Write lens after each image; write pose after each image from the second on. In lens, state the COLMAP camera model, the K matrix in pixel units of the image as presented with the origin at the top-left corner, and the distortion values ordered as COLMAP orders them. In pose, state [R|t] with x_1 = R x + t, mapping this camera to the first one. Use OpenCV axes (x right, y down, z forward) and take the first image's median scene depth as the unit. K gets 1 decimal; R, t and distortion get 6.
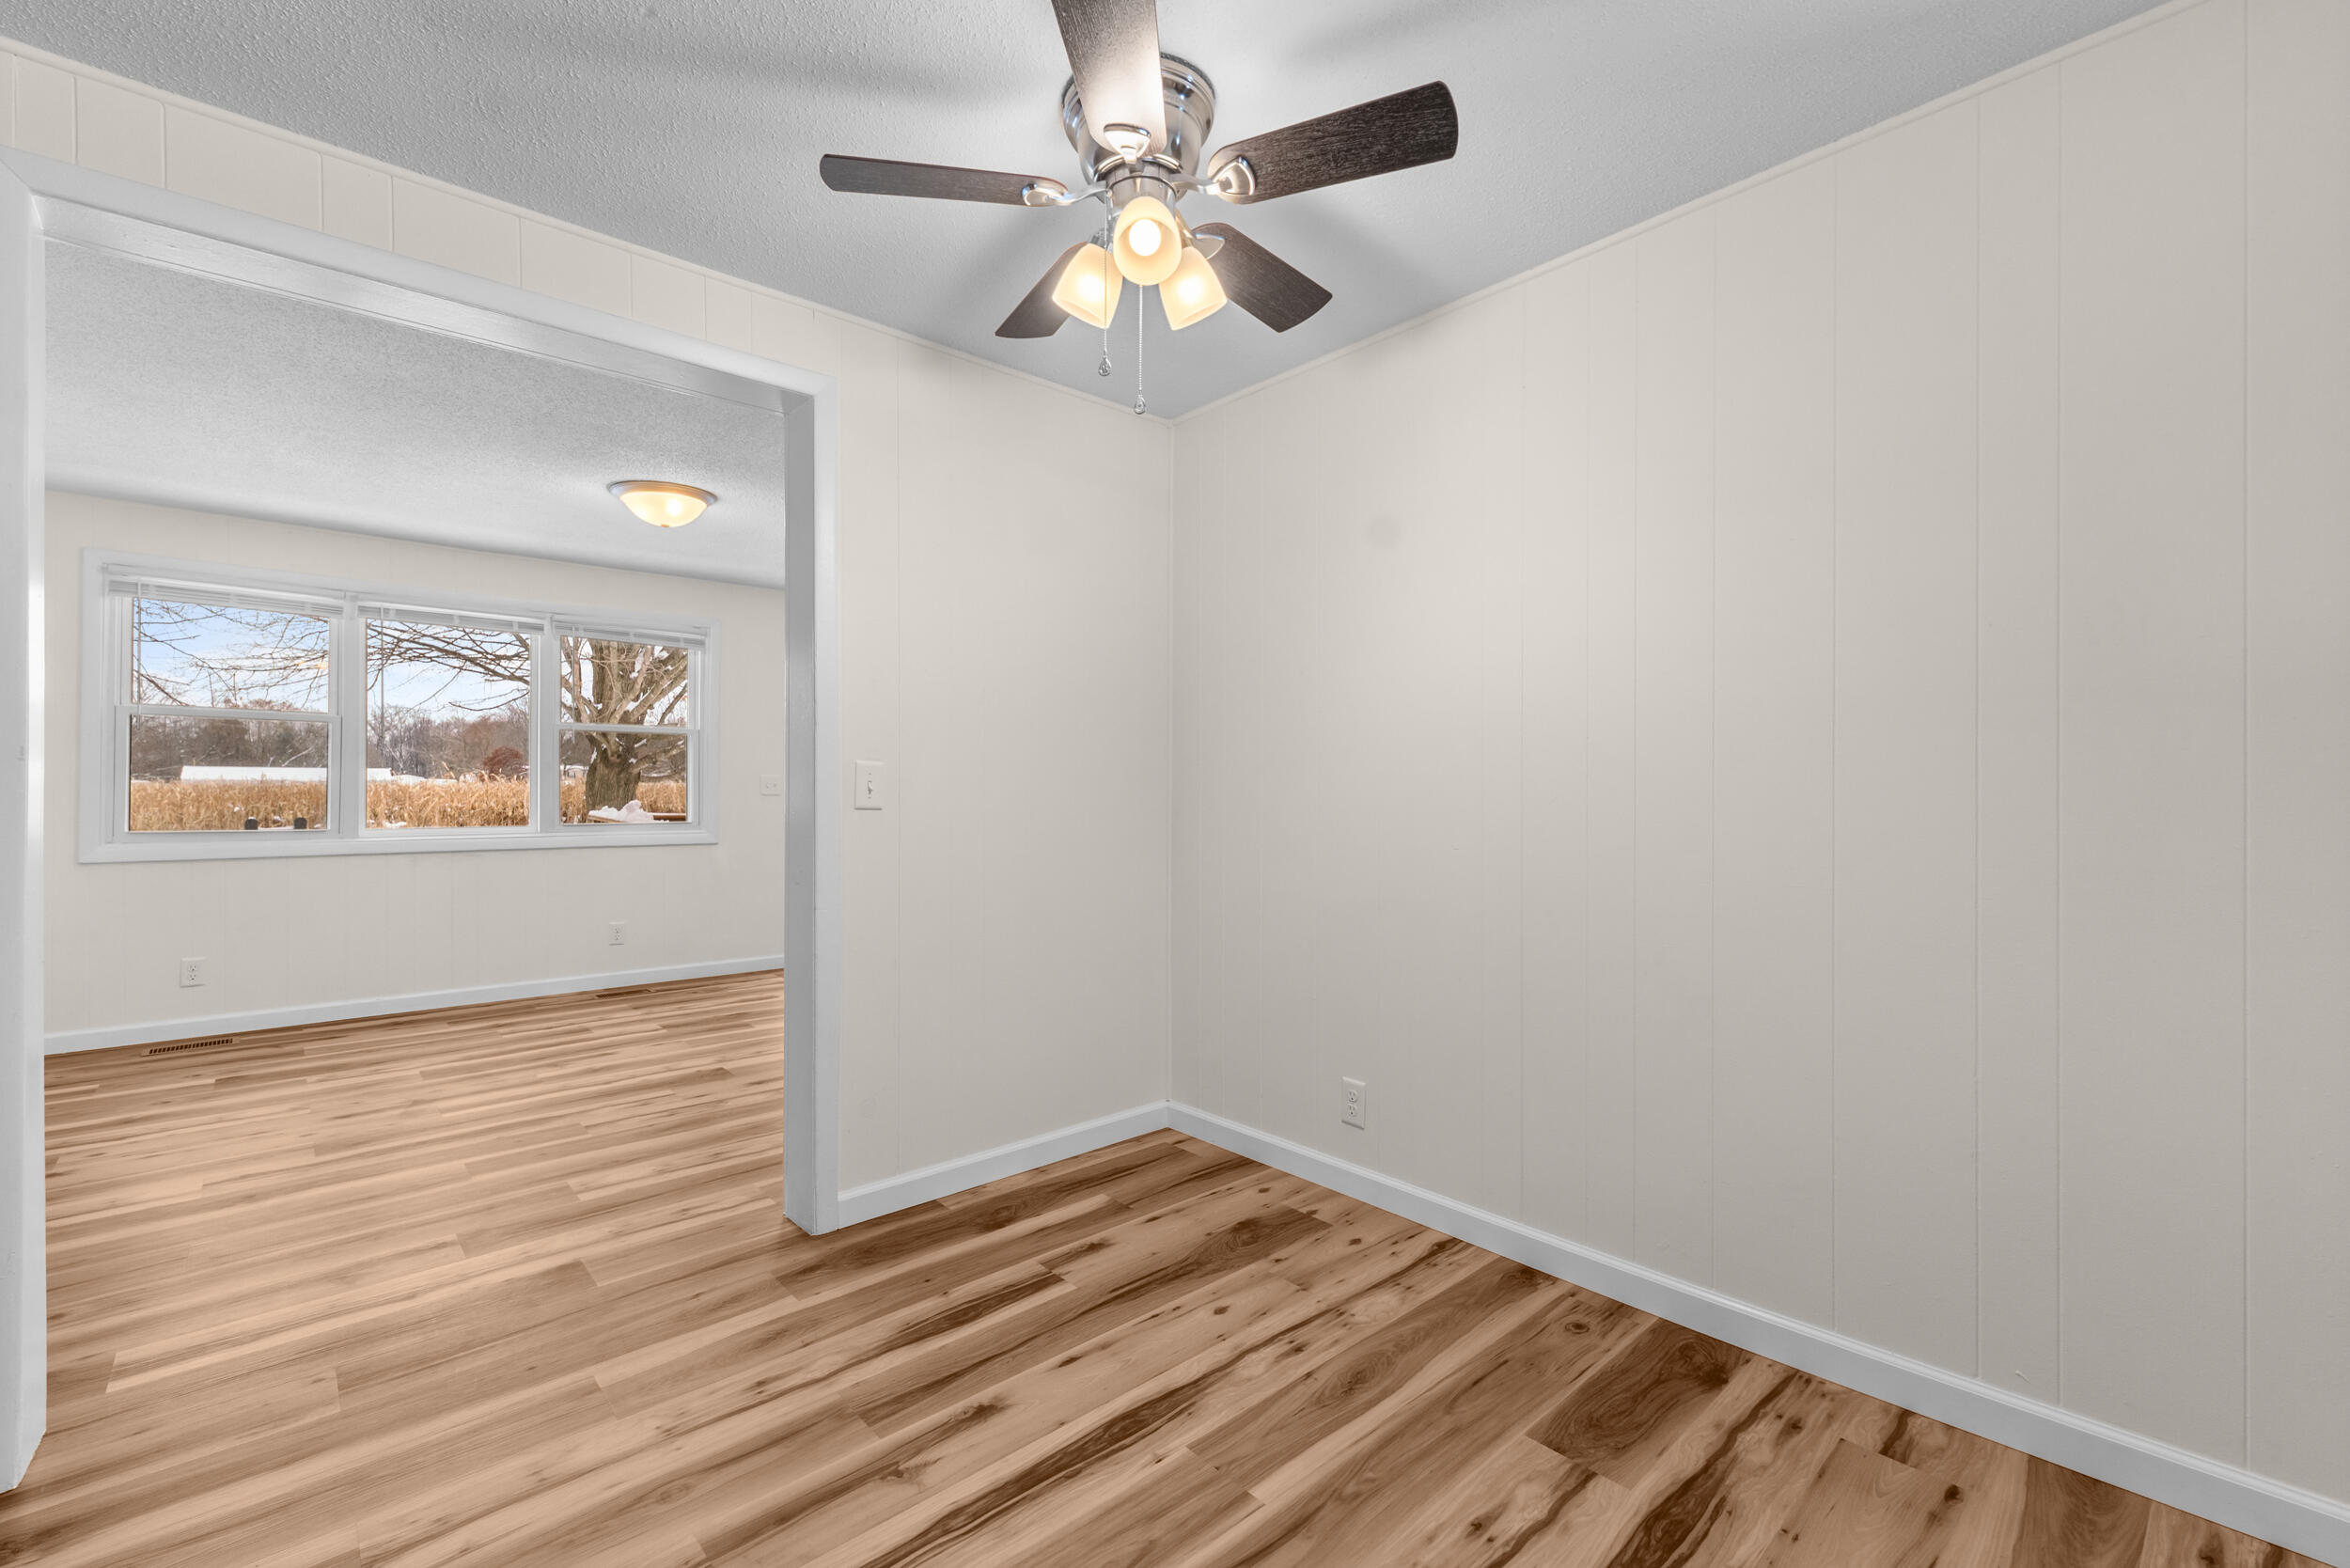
lens RADIAL K [[1075.7, 0, 1175.0], [0, 1075.7, 784.0], [0, 0, 1]] dist [0.034375, 0.000066]
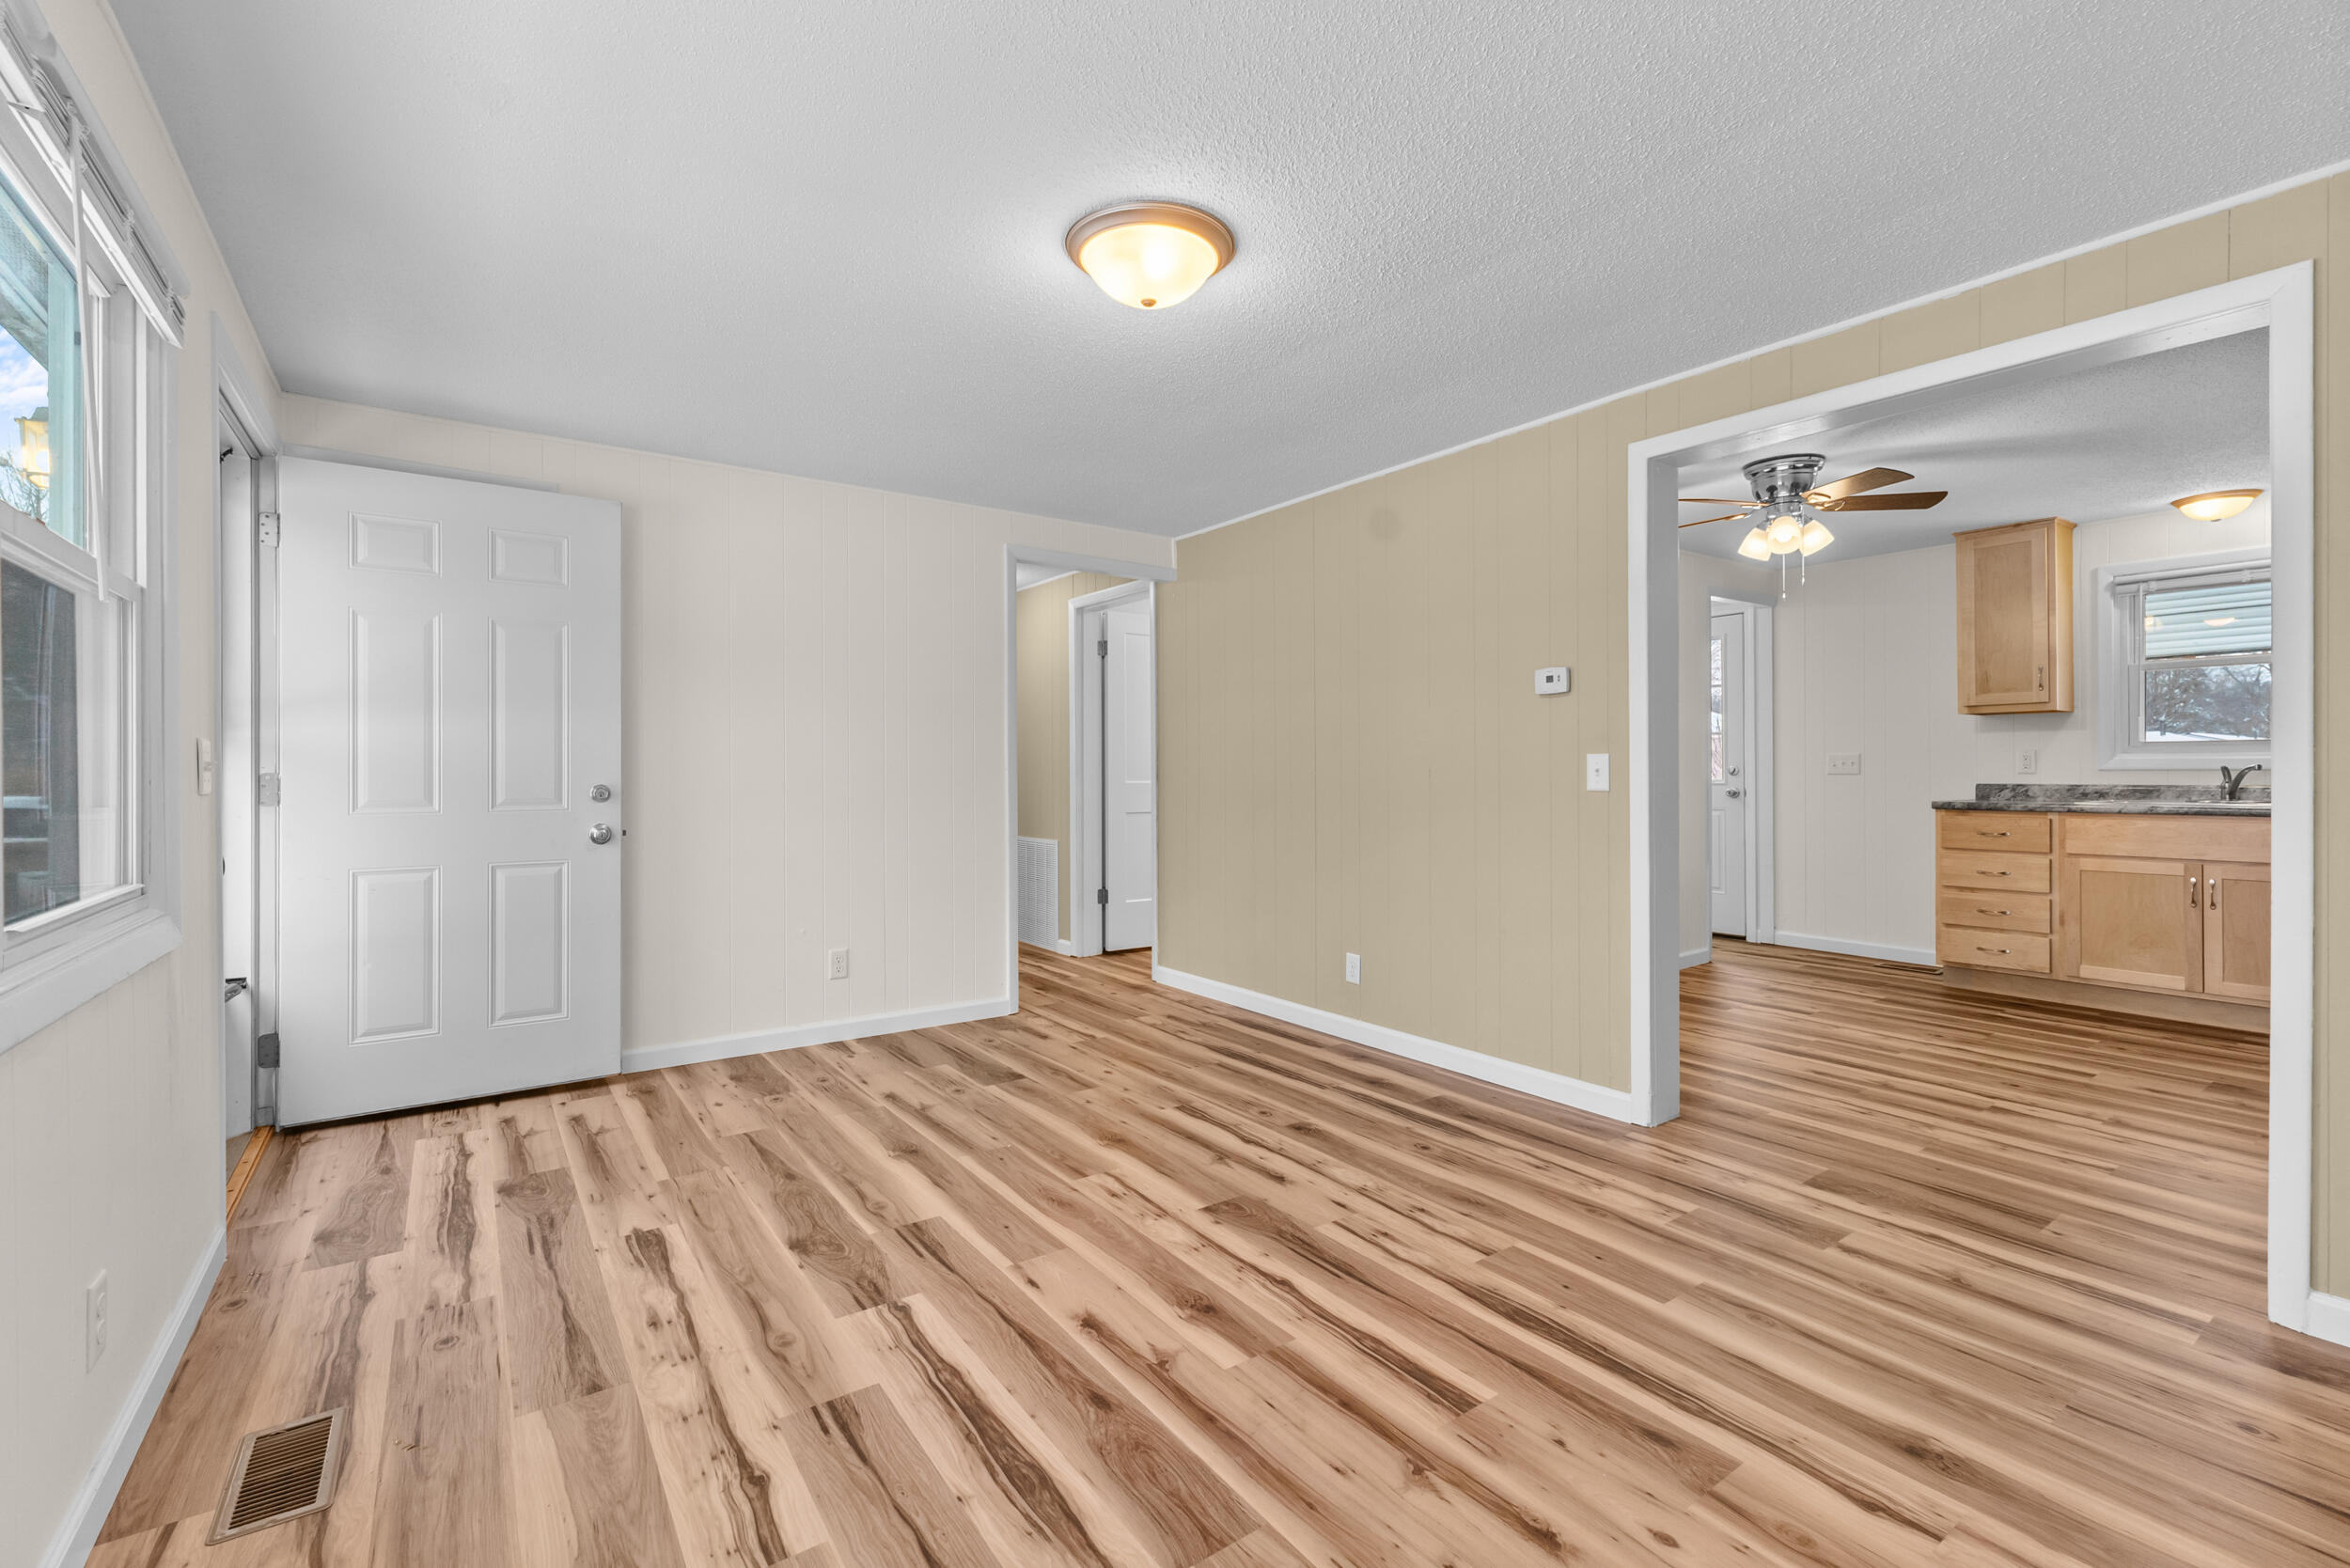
lens RADIAL K [[986.6, 0, 1175.0], [0, 986.6, 784.0], [0, 0, 1]] dist [0.005841, 0.000051]
pose [[0.076674, -0.013941, 0.996959, -0.934573], [-0.001954, 0.999898, 0.014132, 0.001334], [-0.997054, -0.003032, 0.076639, 0.907561]]
